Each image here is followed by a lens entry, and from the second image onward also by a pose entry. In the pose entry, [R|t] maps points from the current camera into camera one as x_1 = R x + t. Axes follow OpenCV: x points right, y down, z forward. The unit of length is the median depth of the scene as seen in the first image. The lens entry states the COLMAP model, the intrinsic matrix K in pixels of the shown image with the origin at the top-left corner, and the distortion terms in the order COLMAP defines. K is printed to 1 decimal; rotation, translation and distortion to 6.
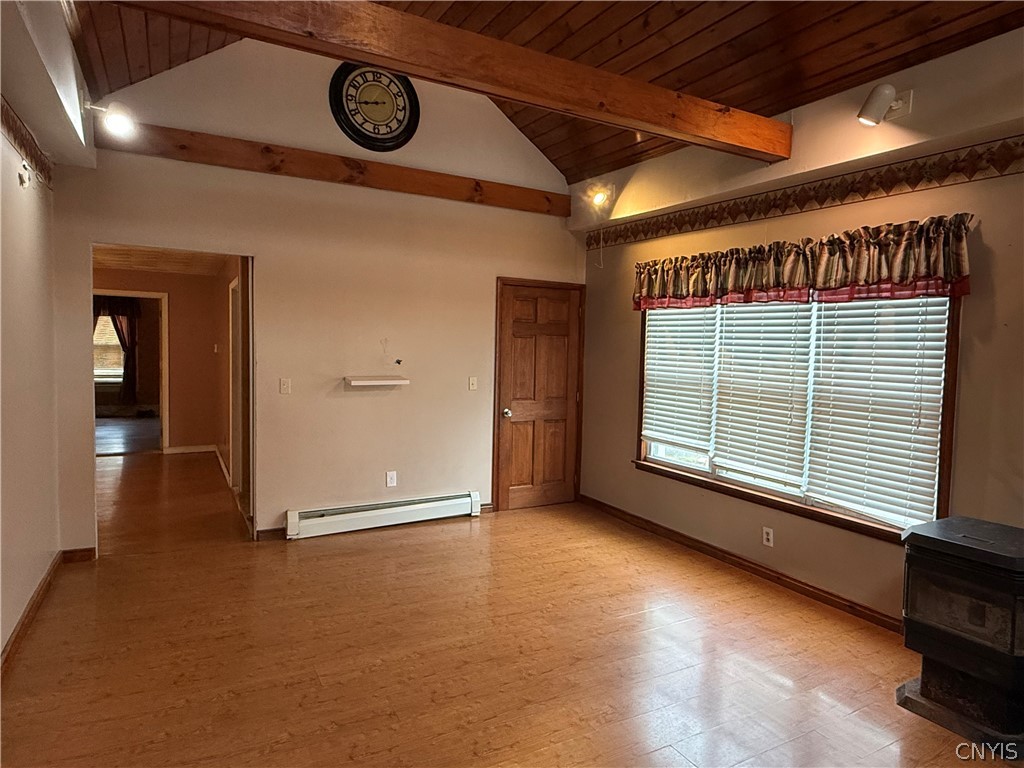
lens RADIAL K [[624.3, 0, 509.2], [0, 624.3, 384.8], [0, 0, 1]] dist [-0.002549, 0.002078]
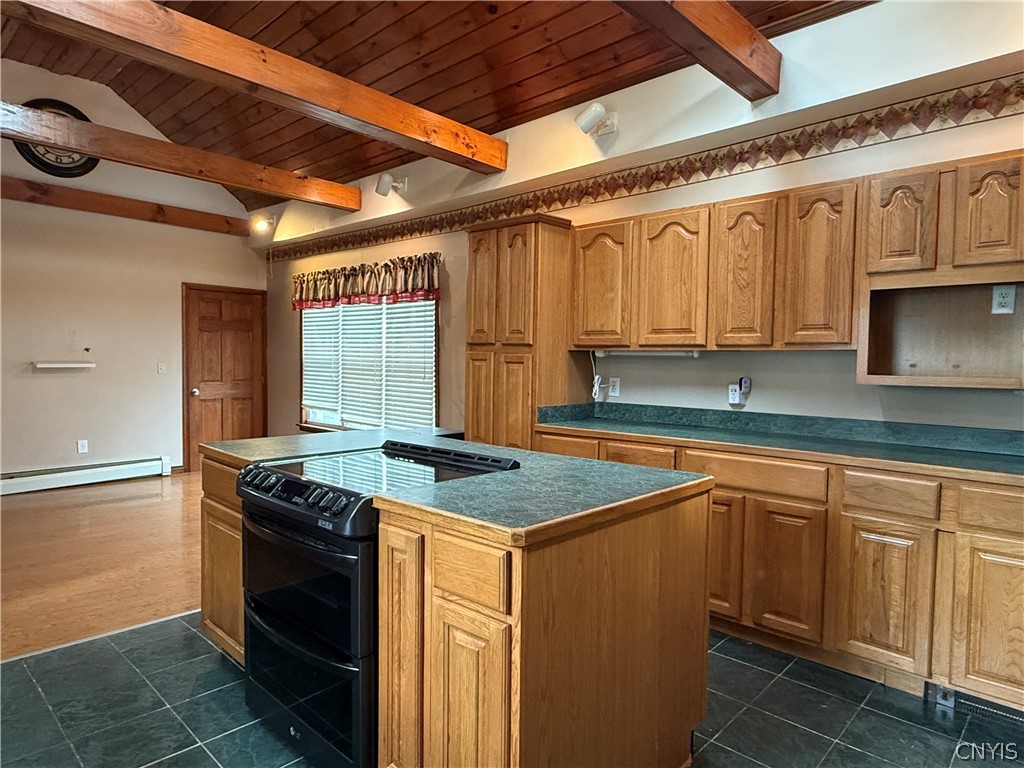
lens RADIAL K [[624.3, 0, 509.2], [0, 624.3, 384.8], [0, 0, 1]] dist [-0.002549, 0.002078]
pose [[0.951089, -0.022382, 0.308105, 0.237368], [0.027363, 0.999555, -0.011856, 0.071090], [-0.307703, 0.019707, 0.951278, -0.423403]]
